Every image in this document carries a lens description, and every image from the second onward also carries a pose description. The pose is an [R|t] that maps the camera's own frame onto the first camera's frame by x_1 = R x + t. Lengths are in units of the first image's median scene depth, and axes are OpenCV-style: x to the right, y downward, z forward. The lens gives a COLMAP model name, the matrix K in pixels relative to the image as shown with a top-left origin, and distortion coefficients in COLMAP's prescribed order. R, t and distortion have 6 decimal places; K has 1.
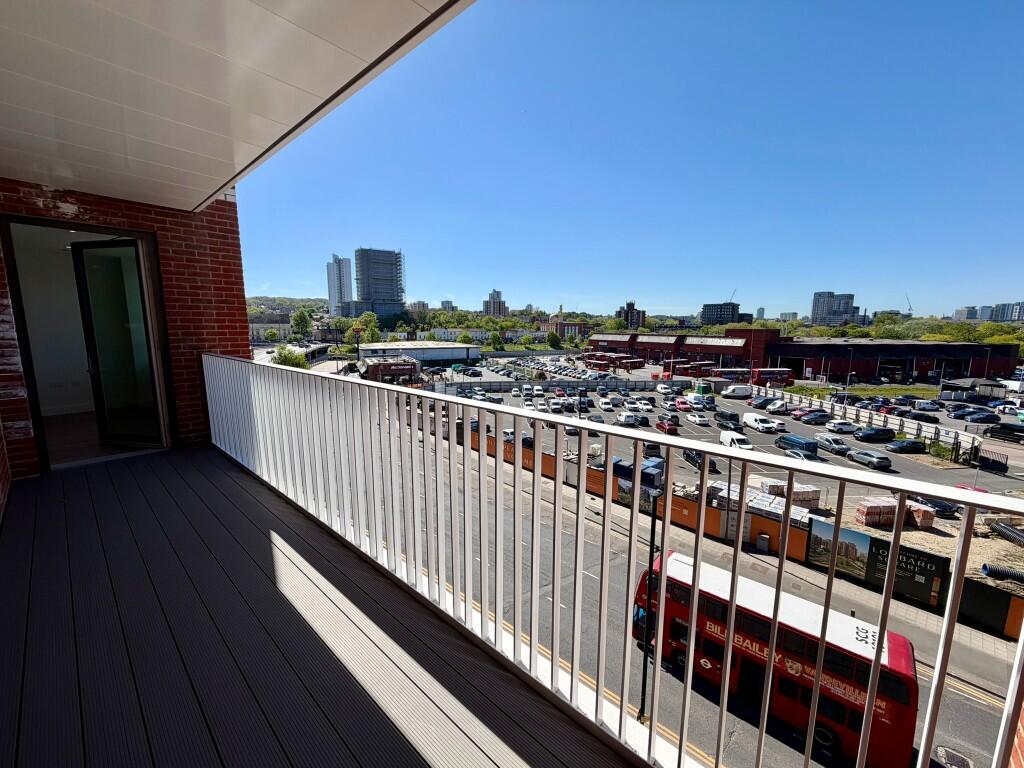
lens RADIAL K [[407.4, 0, 510.6], [0, 407.4, 386.0], [0, 0, 1]] dist [-0.001473, -0.000073]
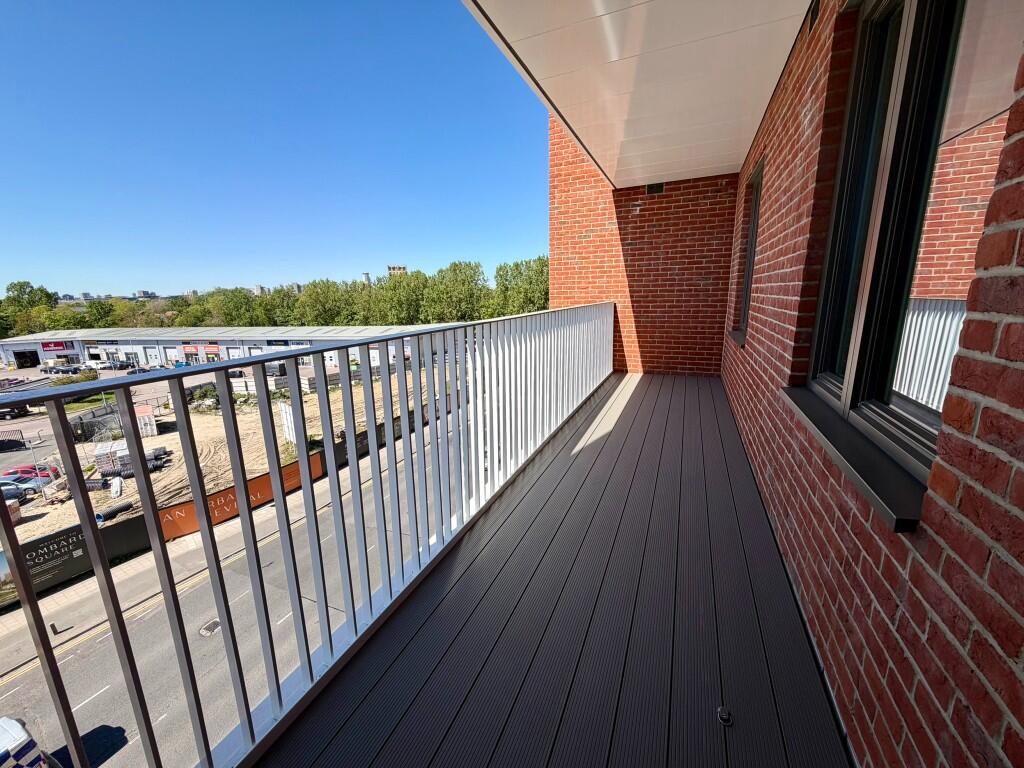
lens RADIAL K [[407.4, 0, 510.6], [0, 407.4, 386.0], [0, 0, 1]] dist [-0.001473, -0.000073]
pose [[-0.317060, -0.210166, 0.924826, -0.167771], [0.158796, 0.949608, 0.270238, -0.026358], [-0.935017, 0.232540, -0.267709, 0.123917]]
